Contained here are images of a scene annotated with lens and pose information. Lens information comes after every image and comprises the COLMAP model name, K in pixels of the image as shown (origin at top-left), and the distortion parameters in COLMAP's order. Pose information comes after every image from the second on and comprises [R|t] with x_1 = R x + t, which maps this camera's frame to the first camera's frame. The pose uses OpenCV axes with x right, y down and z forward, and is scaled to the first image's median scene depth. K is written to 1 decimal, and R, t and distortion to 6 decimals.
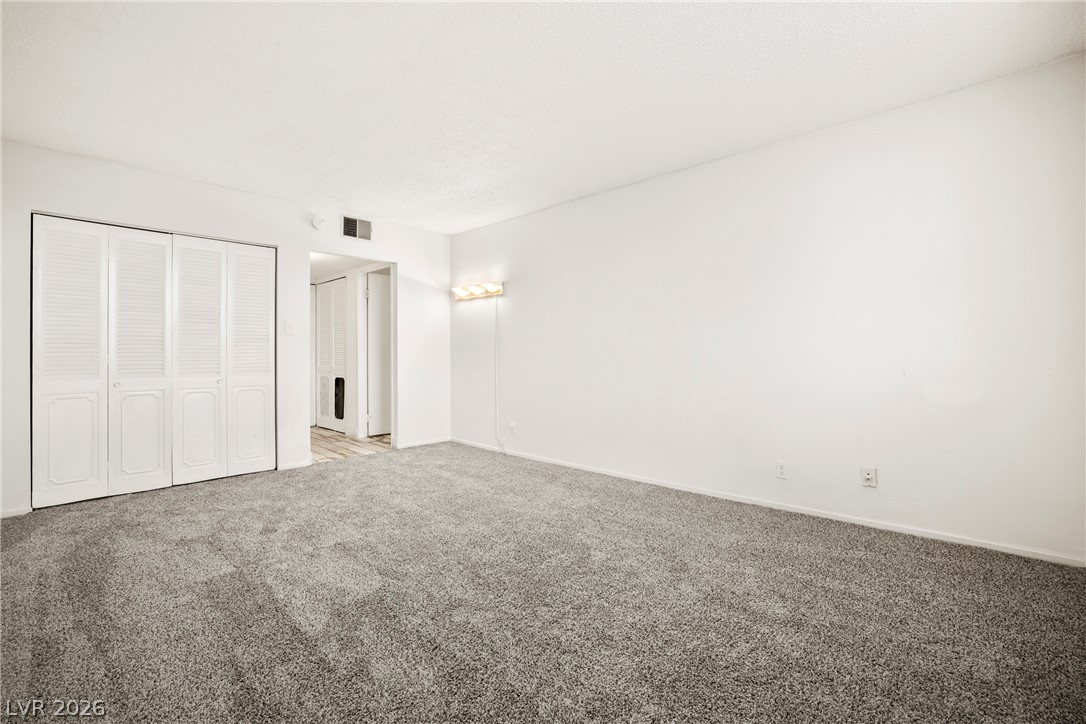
lens RADIAL K [[467.4, 0, 542.3], [0, 467.4, 362.2], [0, 0, 1]] dist [-0.015490, 0.004133]
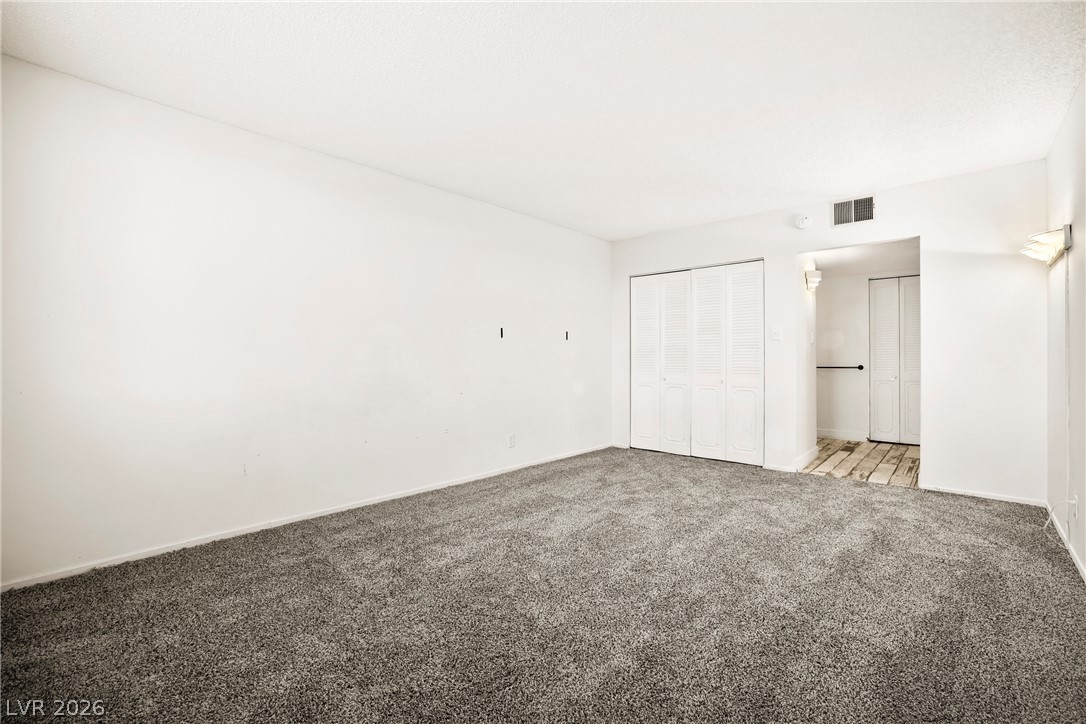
lens RADIAL K [[467.4, 0, 542.3], [0, 467.4, 362.2], [0, 0, 1]] dist [-0.015490, 0.004133]
pose [[0.014512, 0.012787, -0.999813, 0.522912], [-0.014487, 0.999816, 0.012577, -0.016955], [0.999790, 0.014302, 0.014694, 0.509442]]
